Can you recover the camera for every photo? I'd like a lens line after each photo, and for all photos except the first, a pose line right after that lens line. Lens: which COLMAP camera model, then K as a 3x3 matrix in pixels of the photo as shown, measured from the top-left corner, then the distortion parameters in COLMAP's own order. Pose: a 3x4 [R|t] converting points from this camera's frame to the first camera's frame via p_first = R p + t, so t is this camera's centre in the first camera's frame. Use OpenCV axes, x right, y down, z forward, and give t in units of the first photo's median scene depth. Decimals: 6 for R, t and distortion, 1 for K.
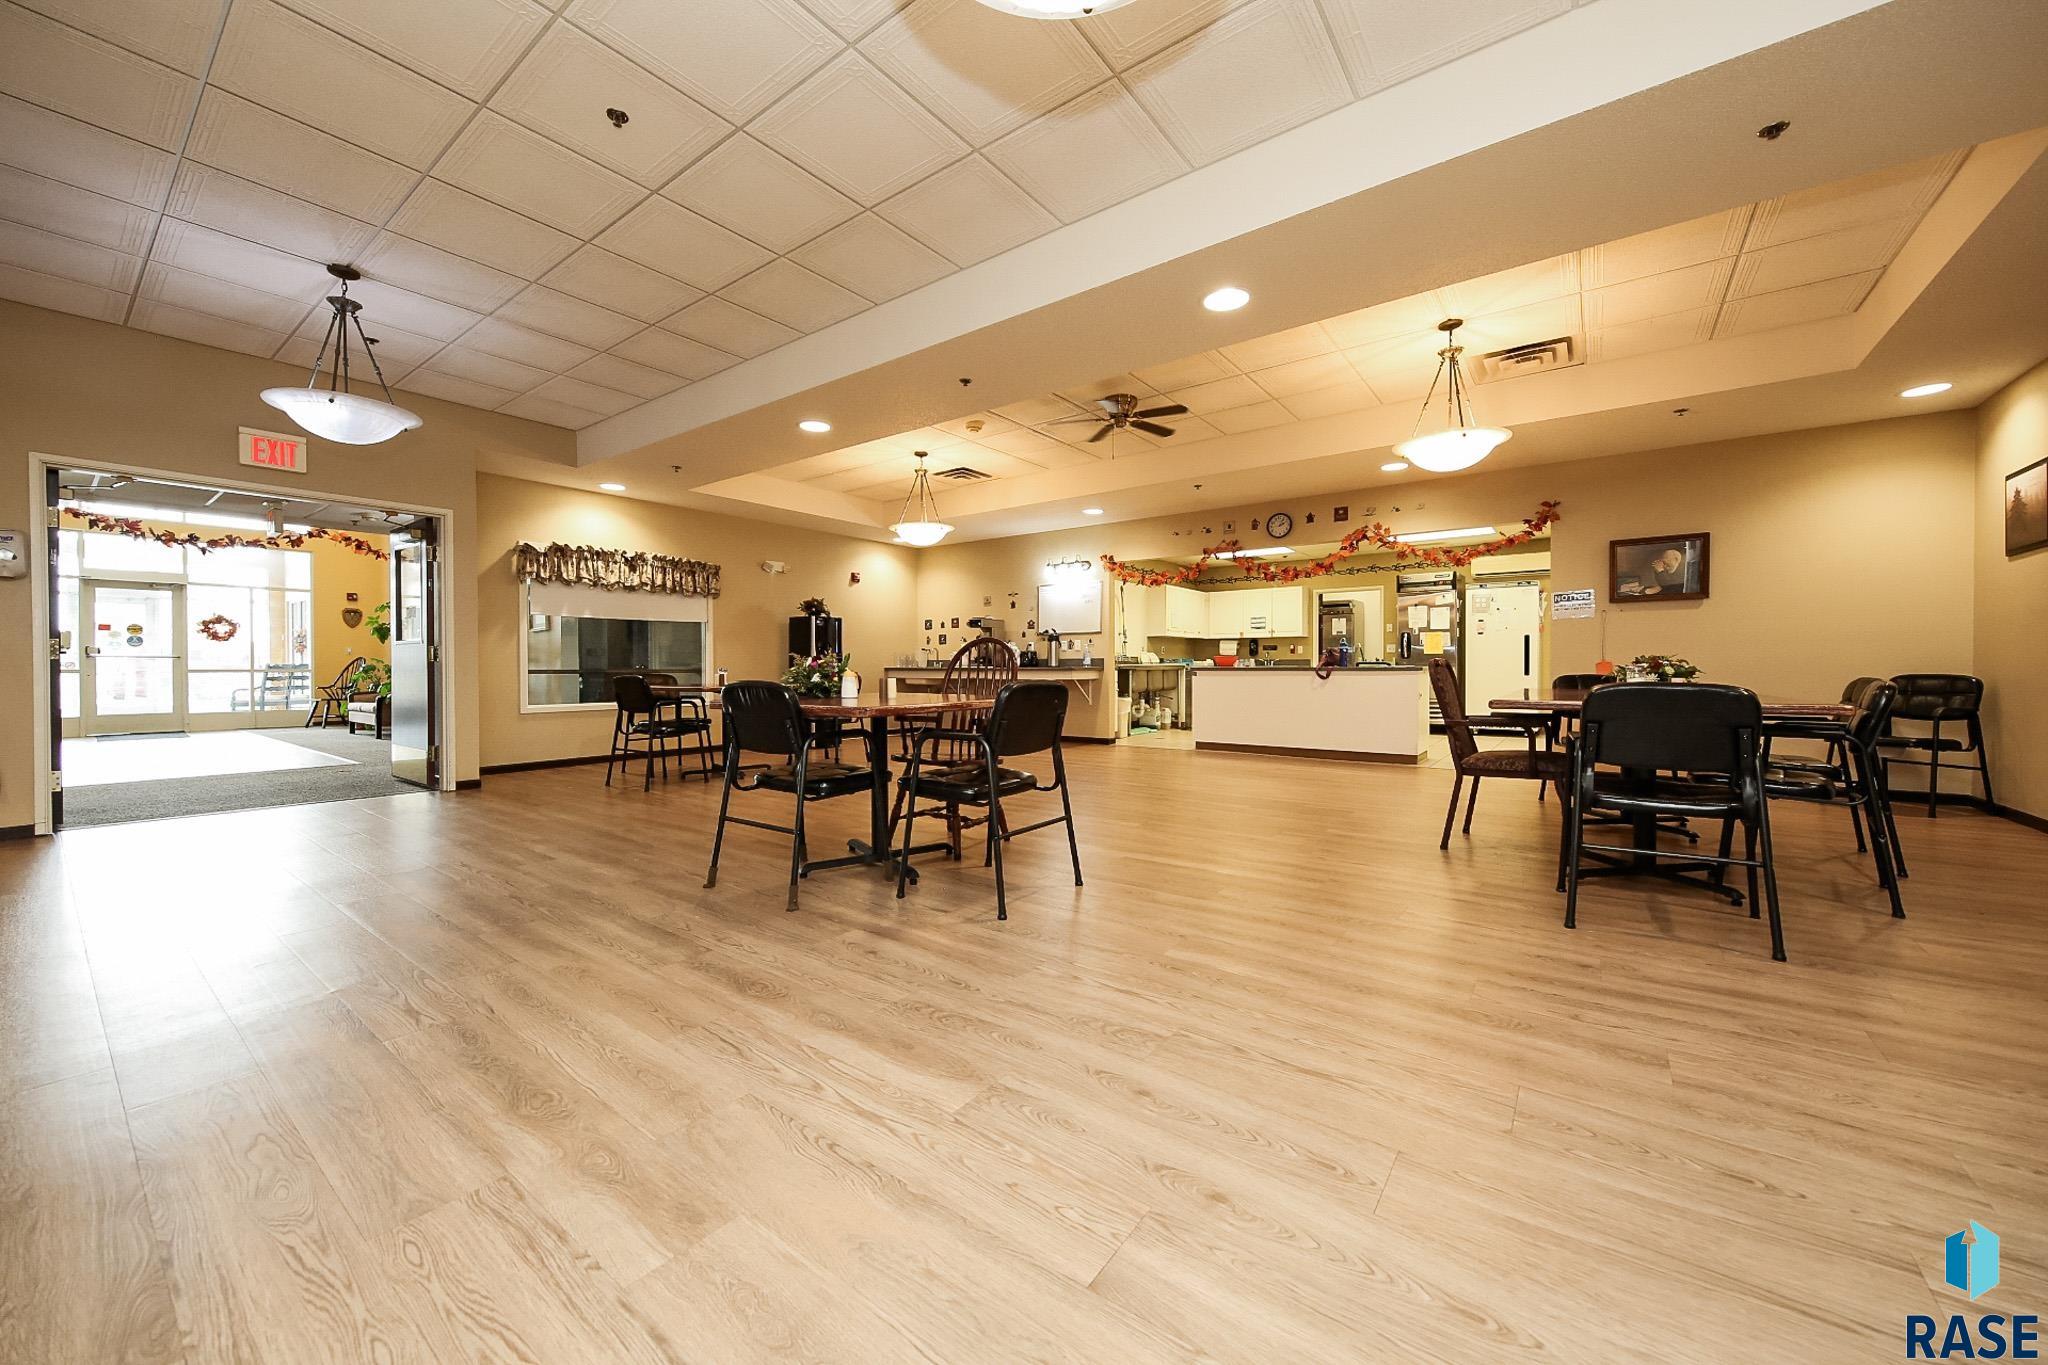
lens RADIAL K [[757.2, 0, 1019.8], [0, 757.2, 676.6], [0, 0, 1]] dist [0.000557, 0.000155]
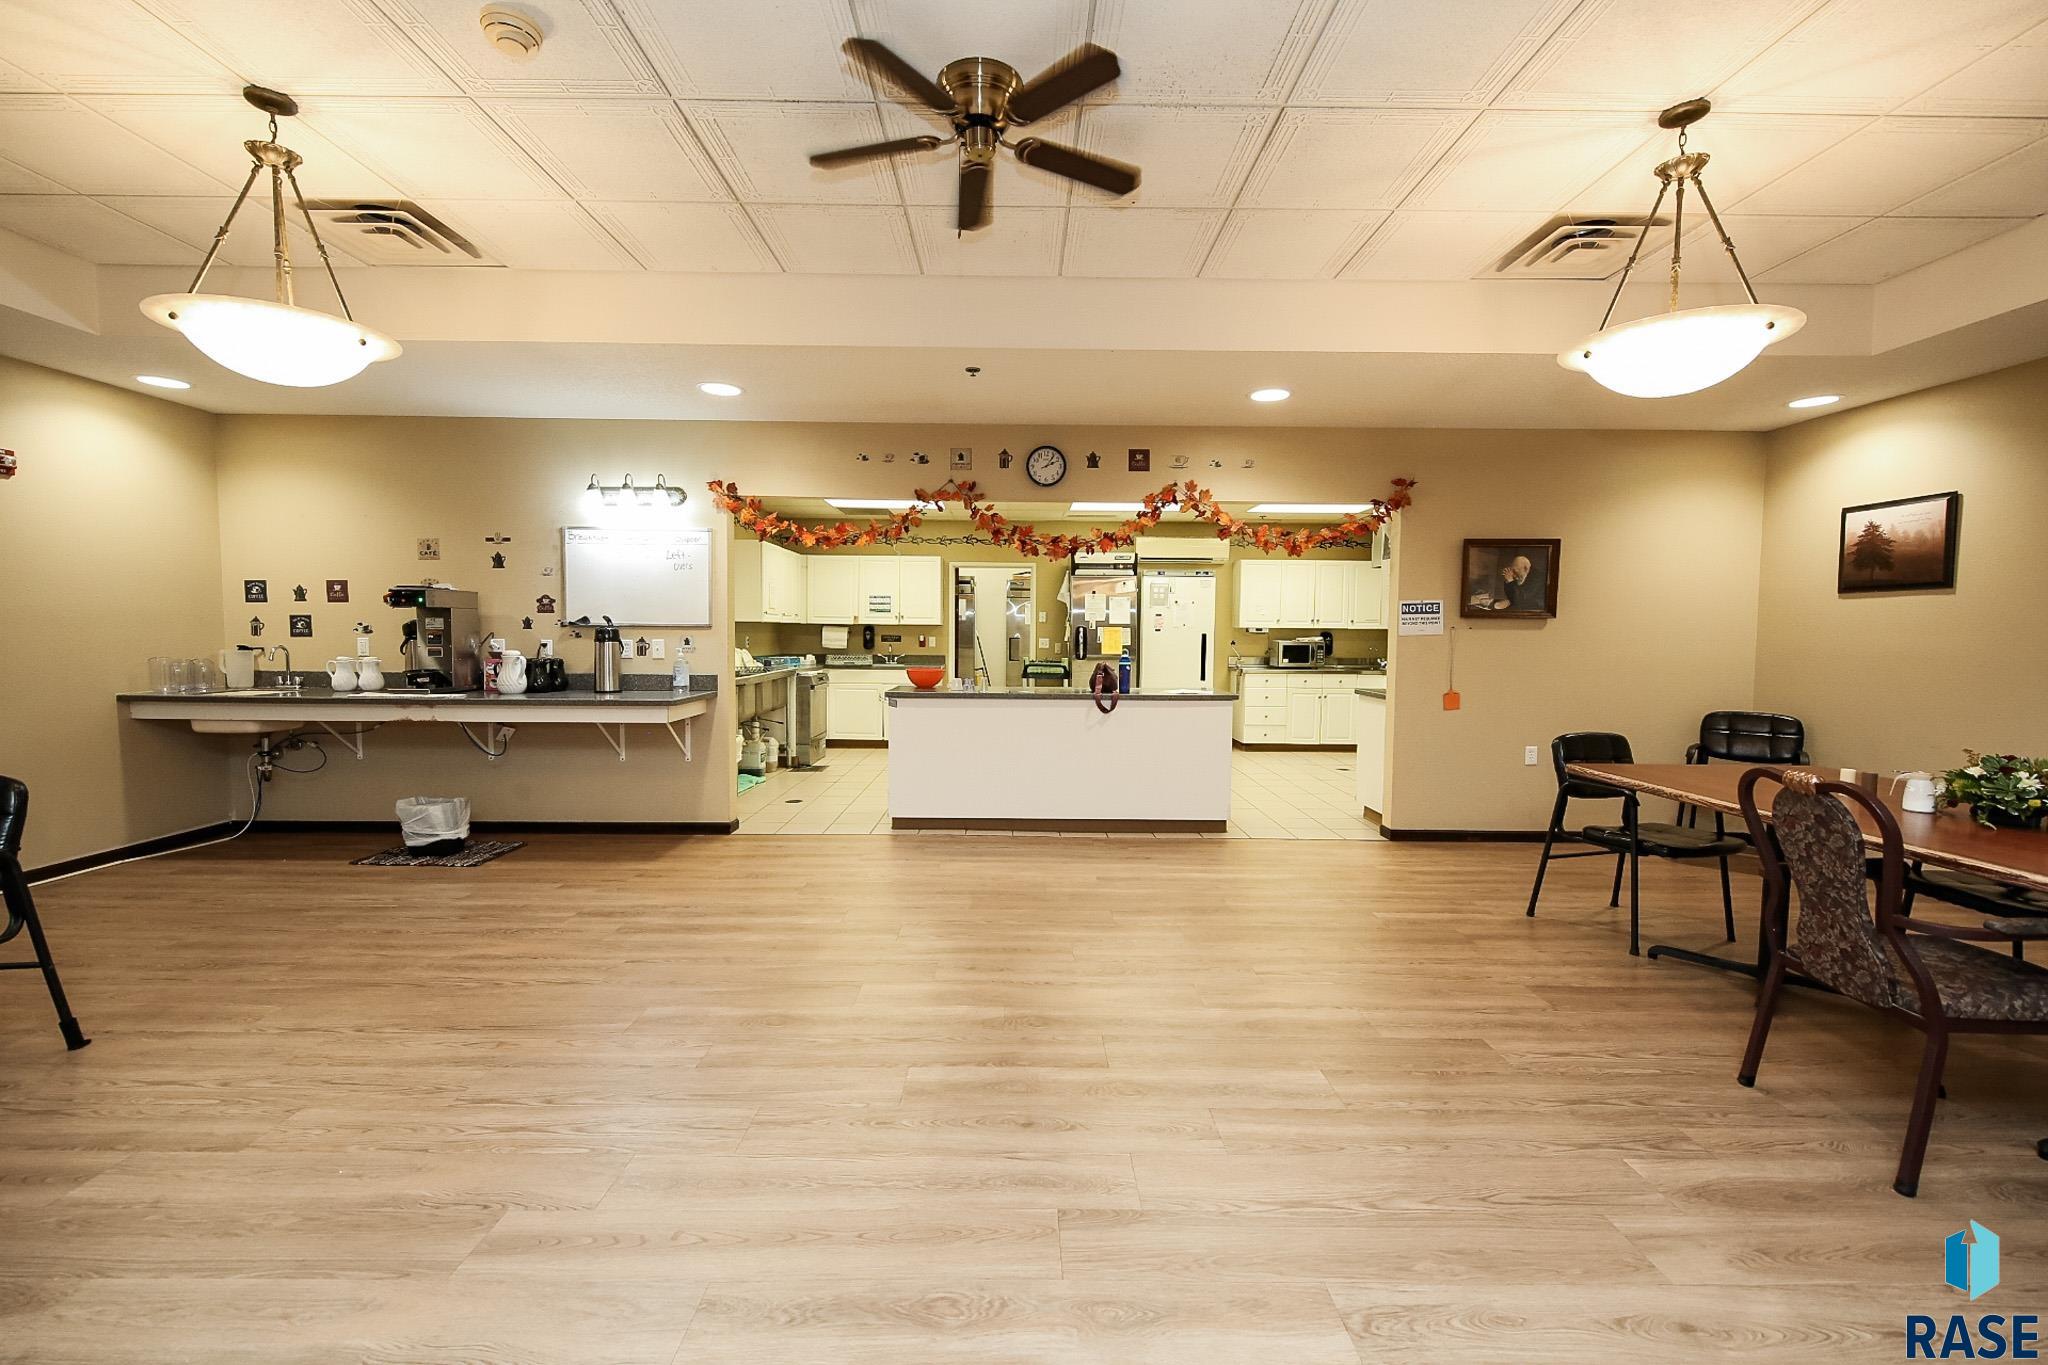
lens RADIAL K [[833.6, 0, 1023.6], [0, 833.6, 676.4], [0, 0, 1]] dist [0.011366, -0.006671]
pose [[0.791076, -0.022989, 0.611285, -0.138732], [-0.003184, 0.999125, 0.041695, -0.085438], [-0.611709, -0.034930, 0.790311, 0.707500]]
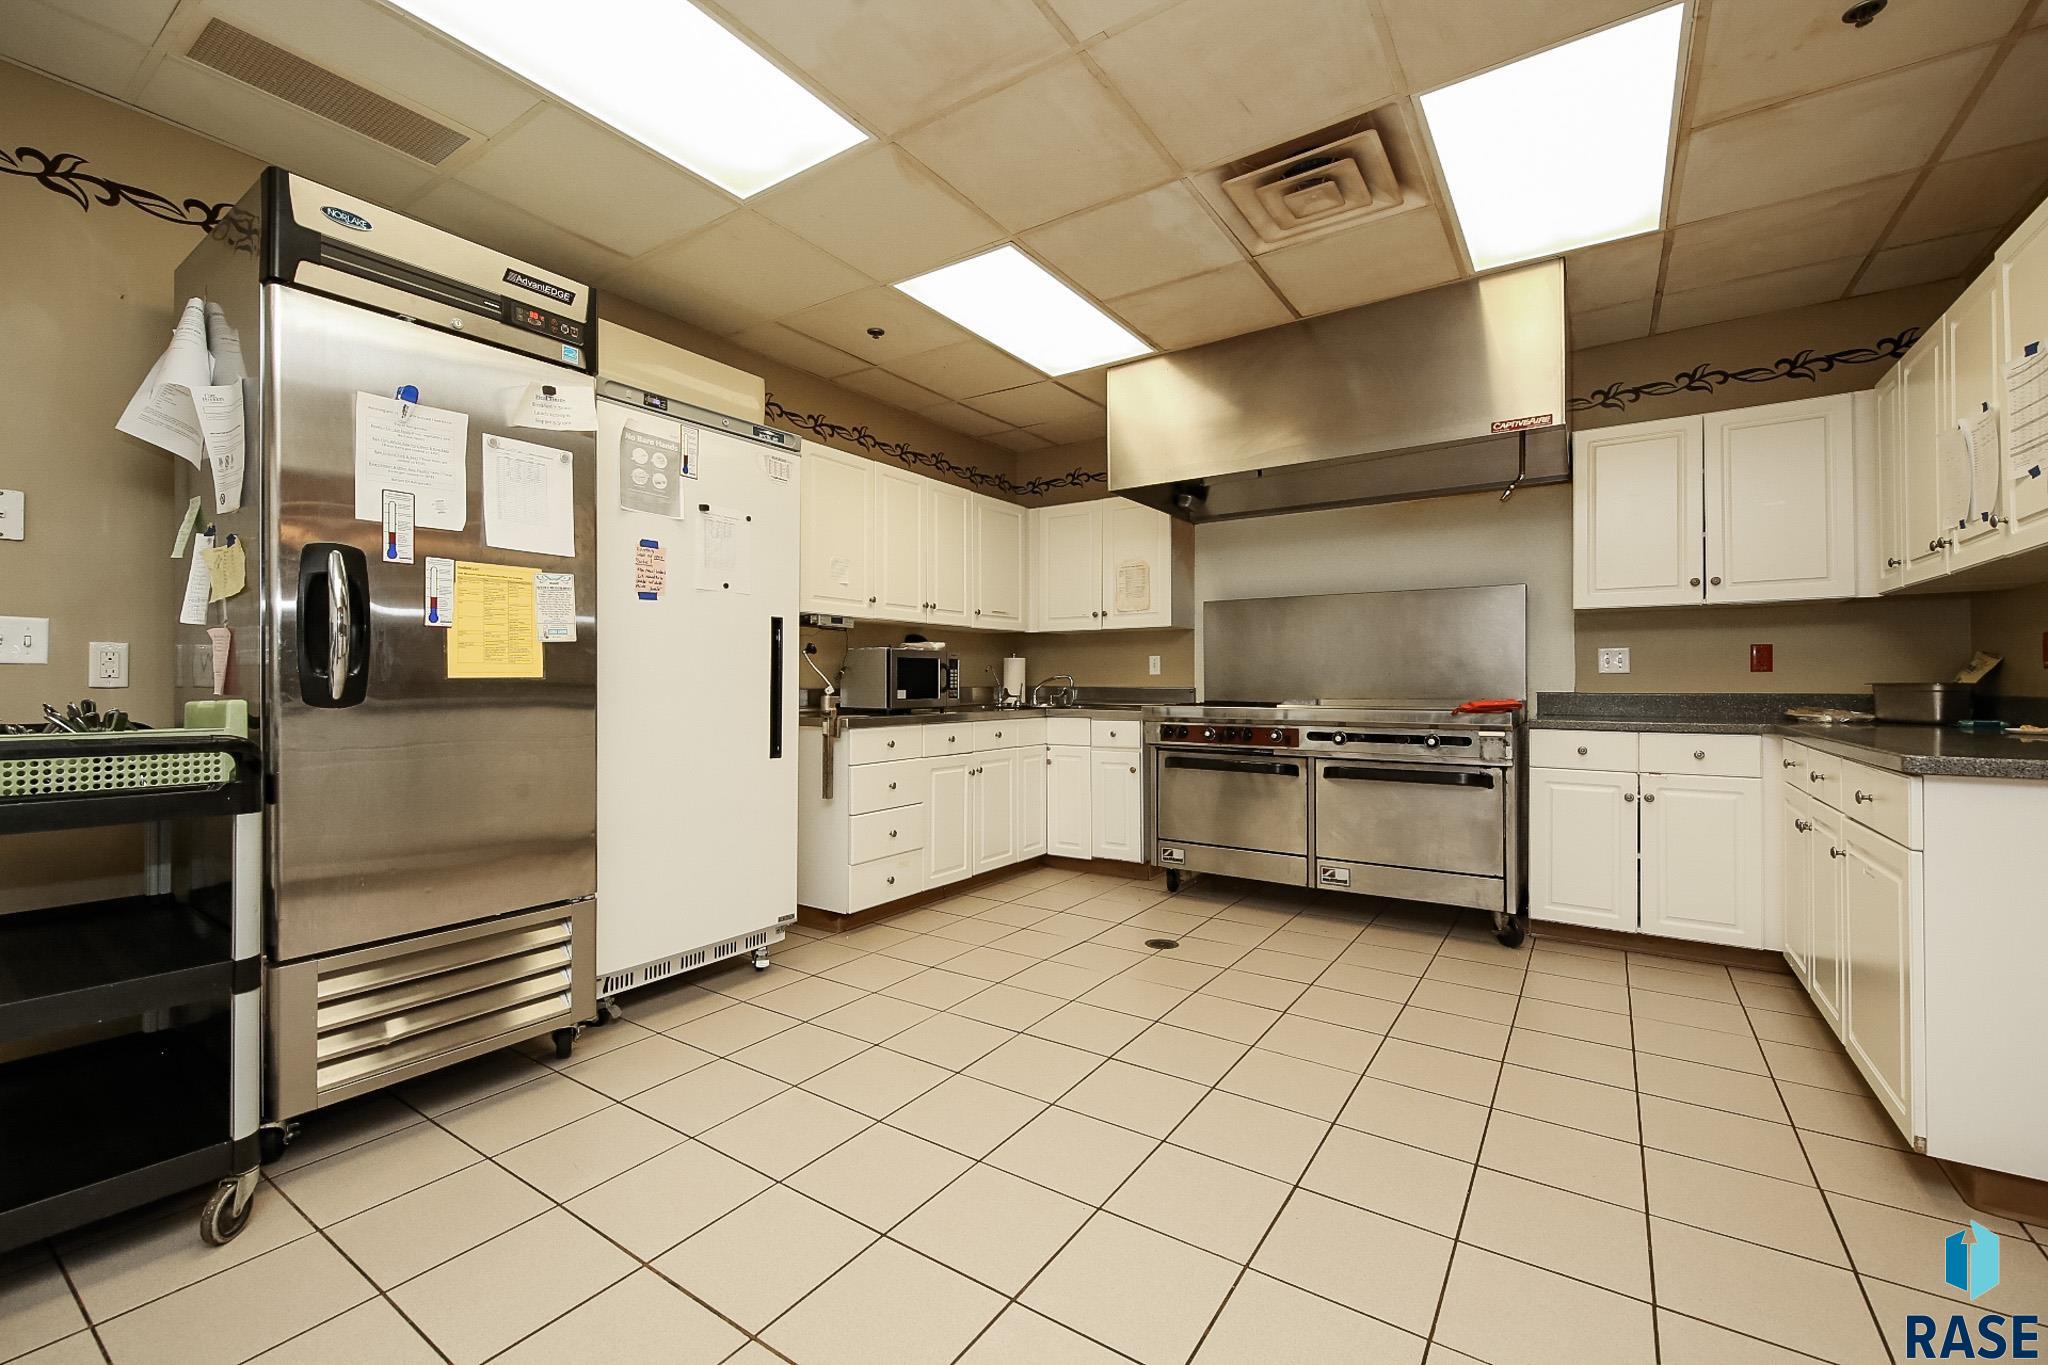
lens RADIAL K [[865.6, 0, 1022.6], [0, 865.6, 676.4], [0, 0, 1]] dist [0.001906, -0.000273]
pose [[-0.042930, 0.009110, 0.999037, 0.643455], [0.013576, 0.999871, -0.008534, -0.053839], [-0.998986, 0.013196, -0.043048, 1.740849]]
